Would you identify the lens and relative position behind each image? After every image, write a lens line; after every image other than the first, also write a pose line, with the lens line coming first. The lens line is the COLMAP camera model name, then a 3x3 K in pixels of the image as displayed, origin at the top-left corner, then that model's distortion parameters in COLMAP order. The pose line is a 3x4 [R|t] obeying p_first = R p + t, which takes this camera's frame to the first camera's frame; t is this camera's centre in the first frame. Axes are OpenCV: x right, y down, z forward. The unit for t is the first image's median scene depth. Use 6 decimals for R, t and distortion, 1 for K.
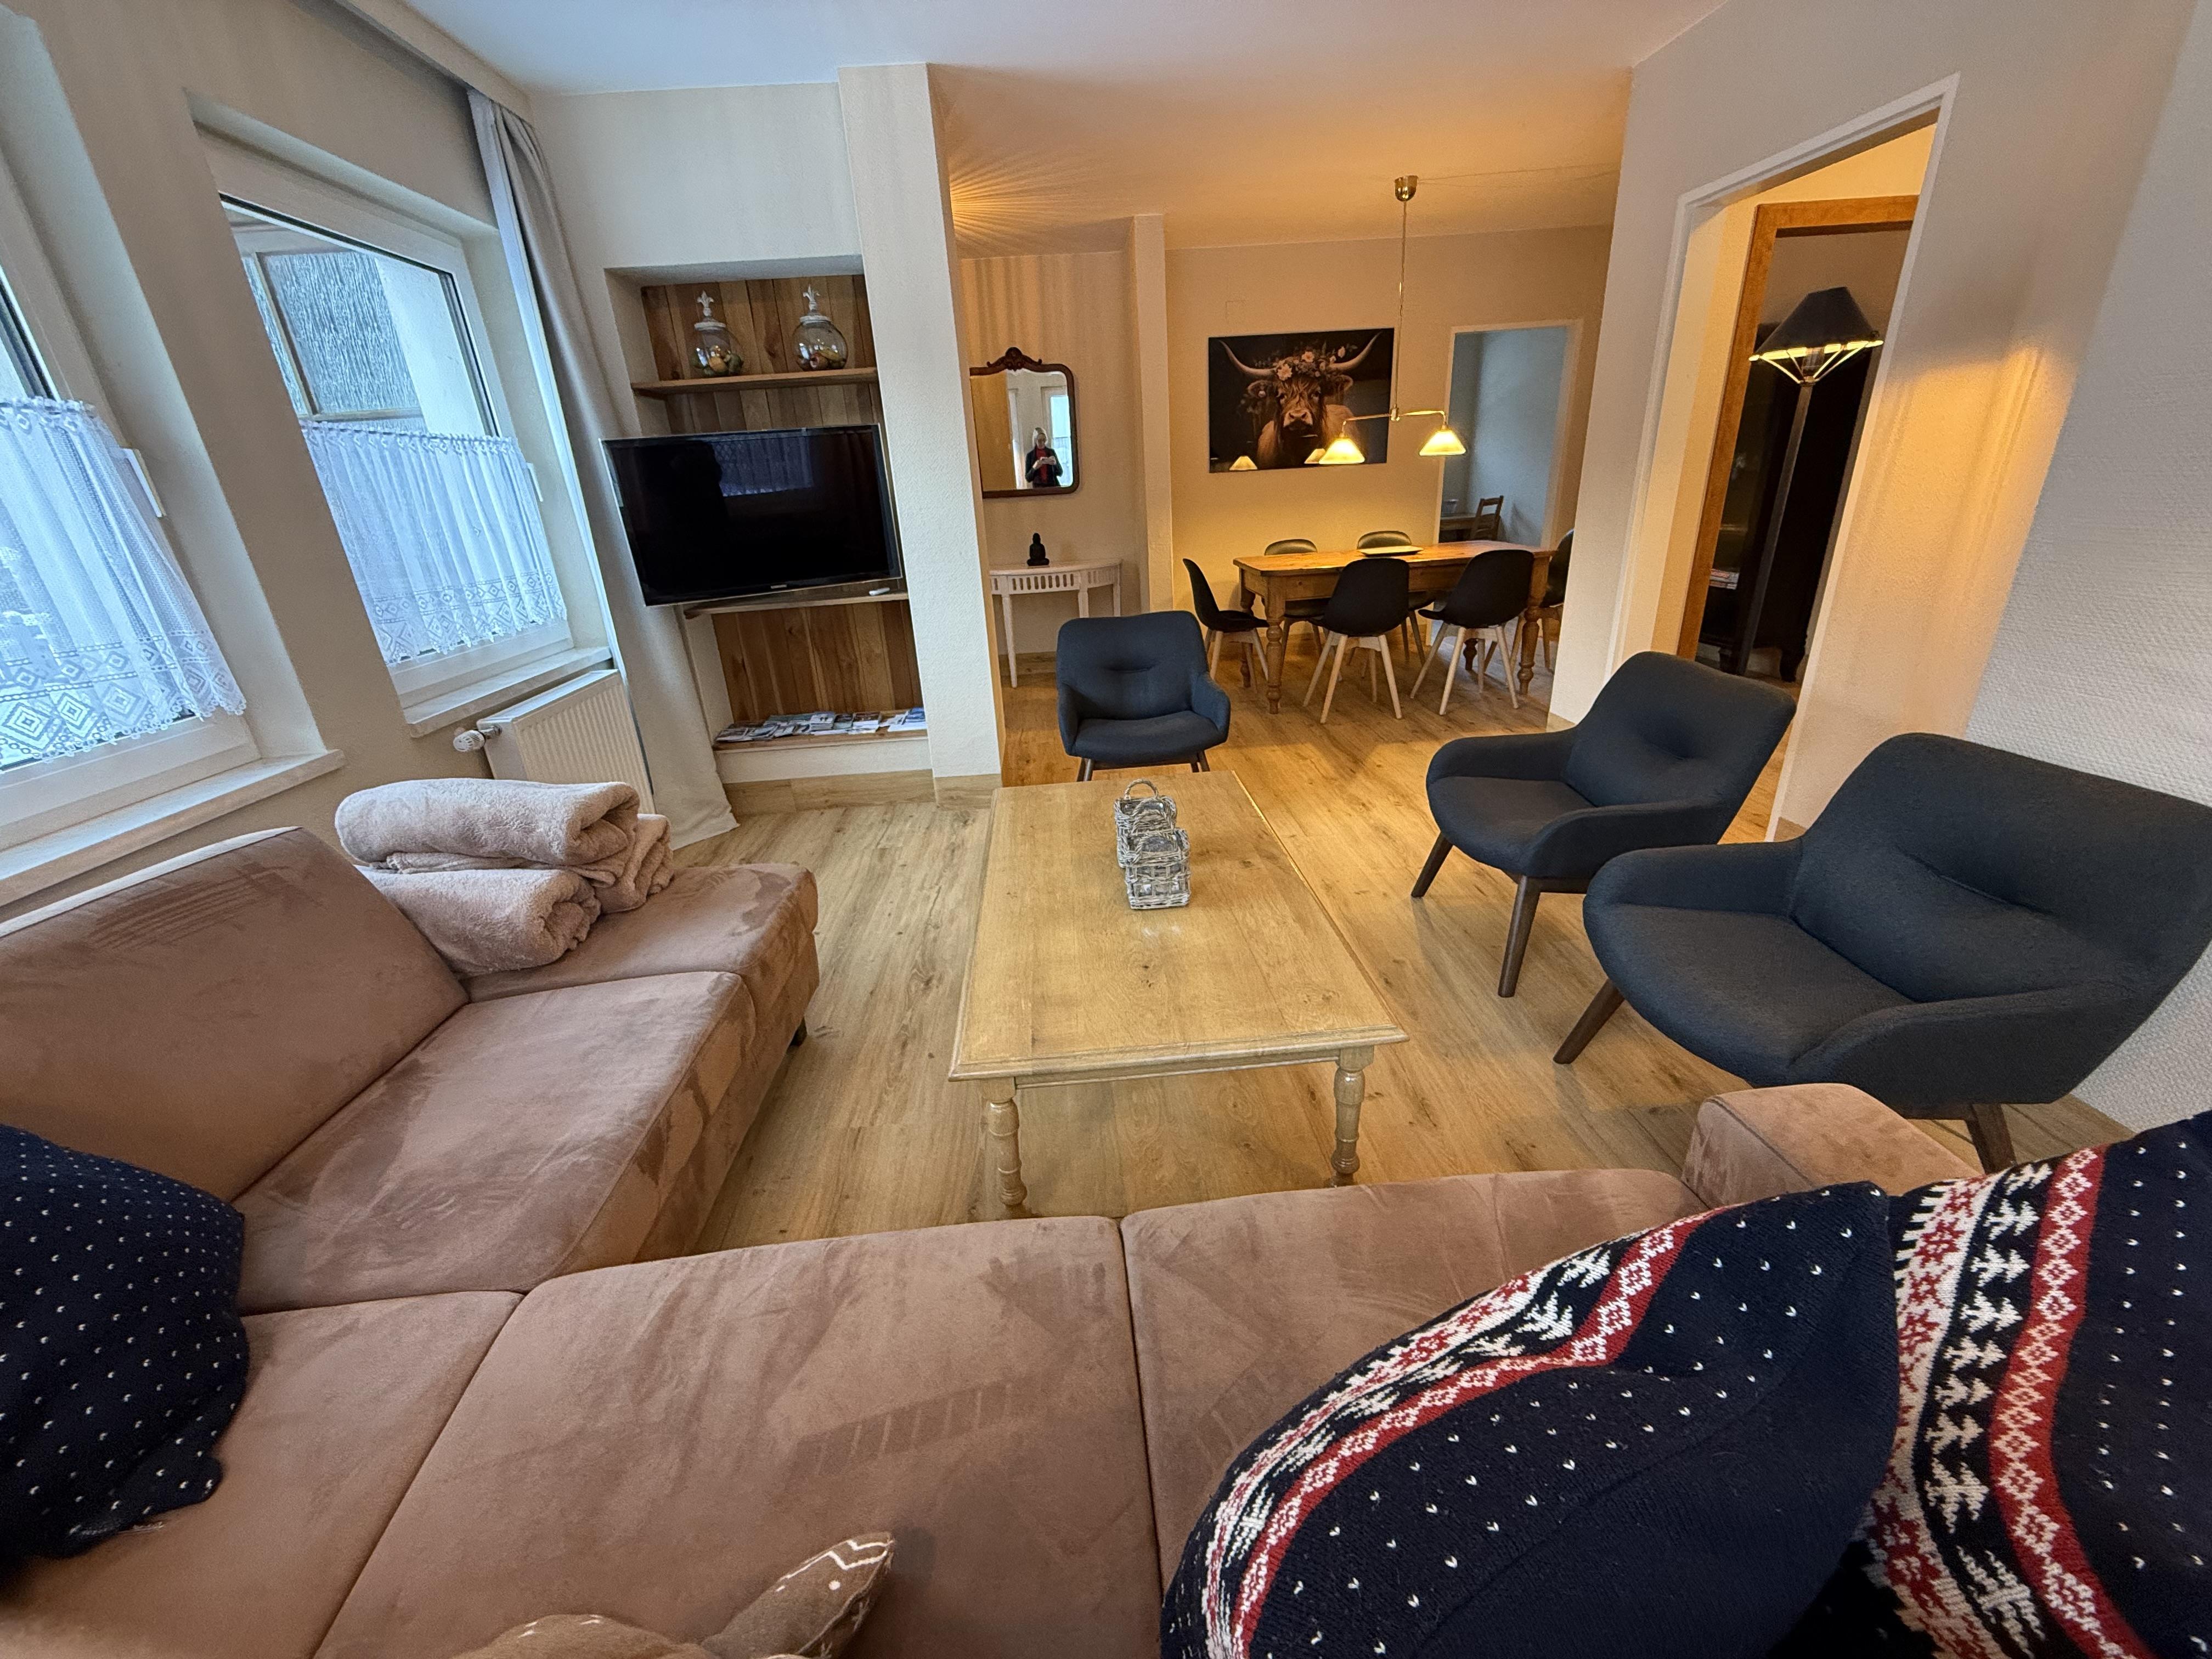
lens RADIAL K [[886.7, 0, 1105.2], [0, 886.7, 829.1], [0, 0, 1]] dist [0.014953, -0.000536]
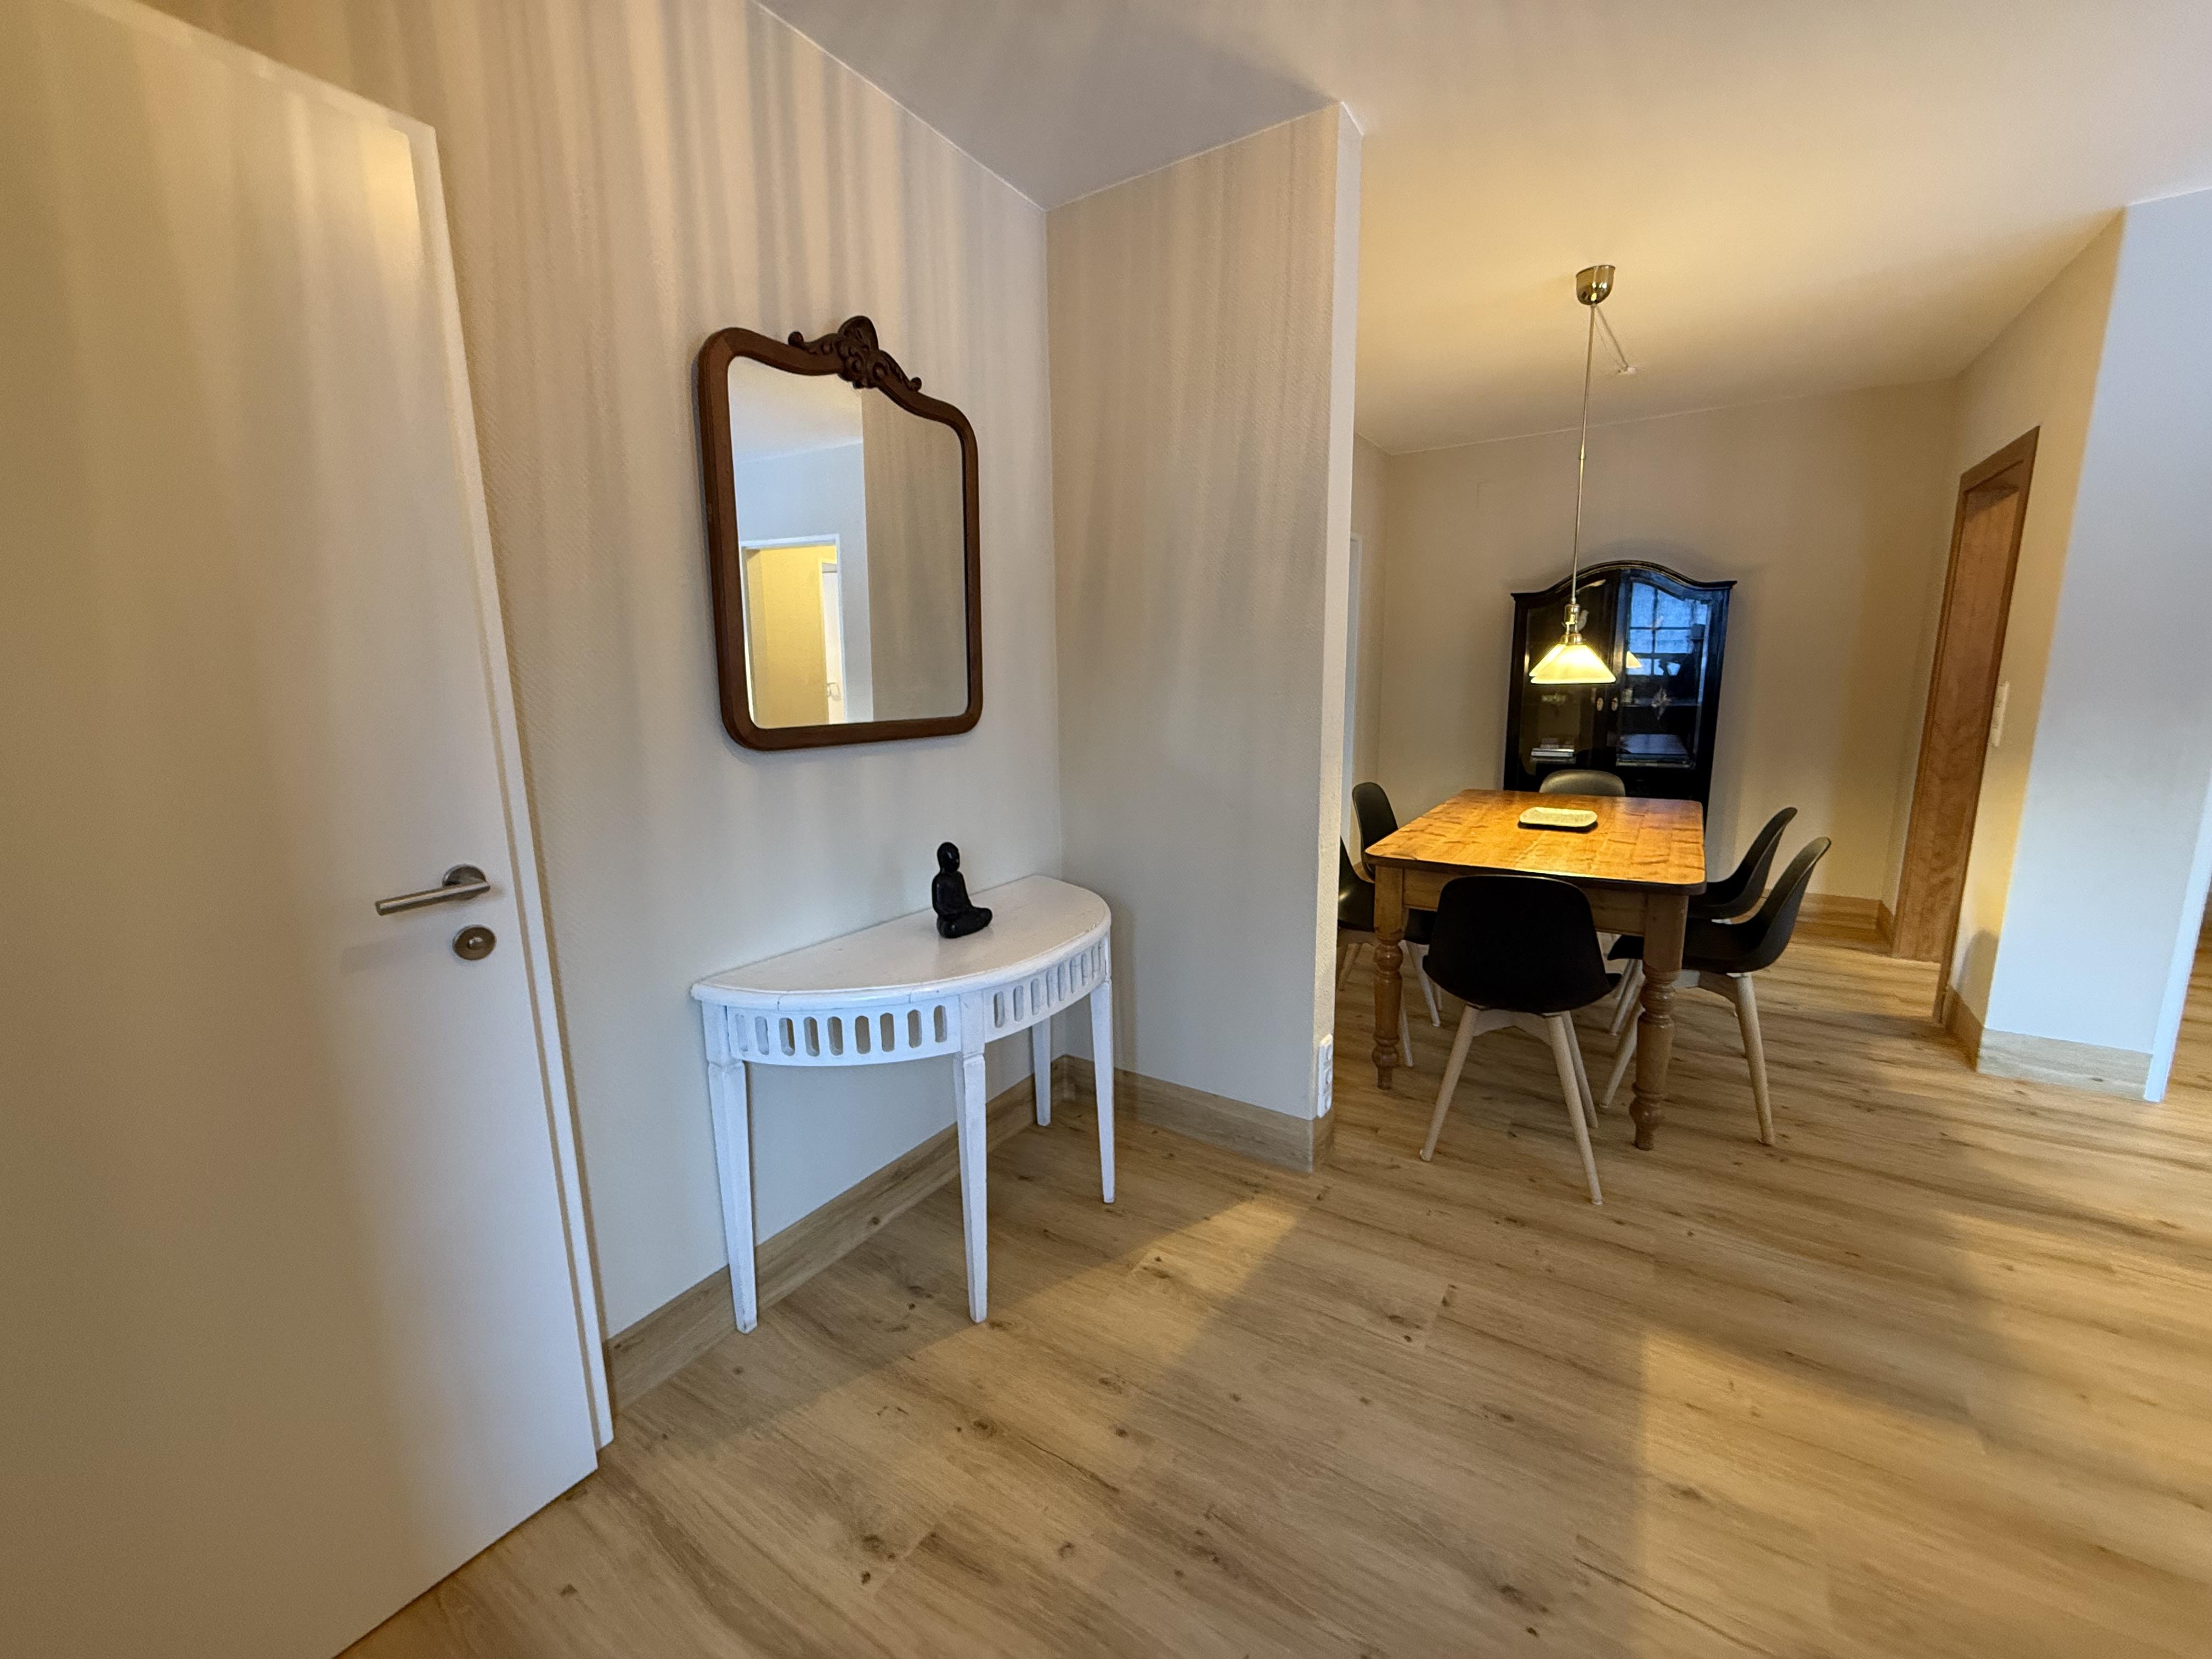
lens RADIAL K [[886.7, 0, 1108.3], [0, 886.7, 842.9], [0, 0, 1]] dist [0.014953, -0.000536]
pose [[0.584816, -0.100623, 0.804901, -0.355924], [0.288938, 0.953033, -0.090792, -0.321565], [-0.757961, 0.285663, 0.586423, 0.848619]]
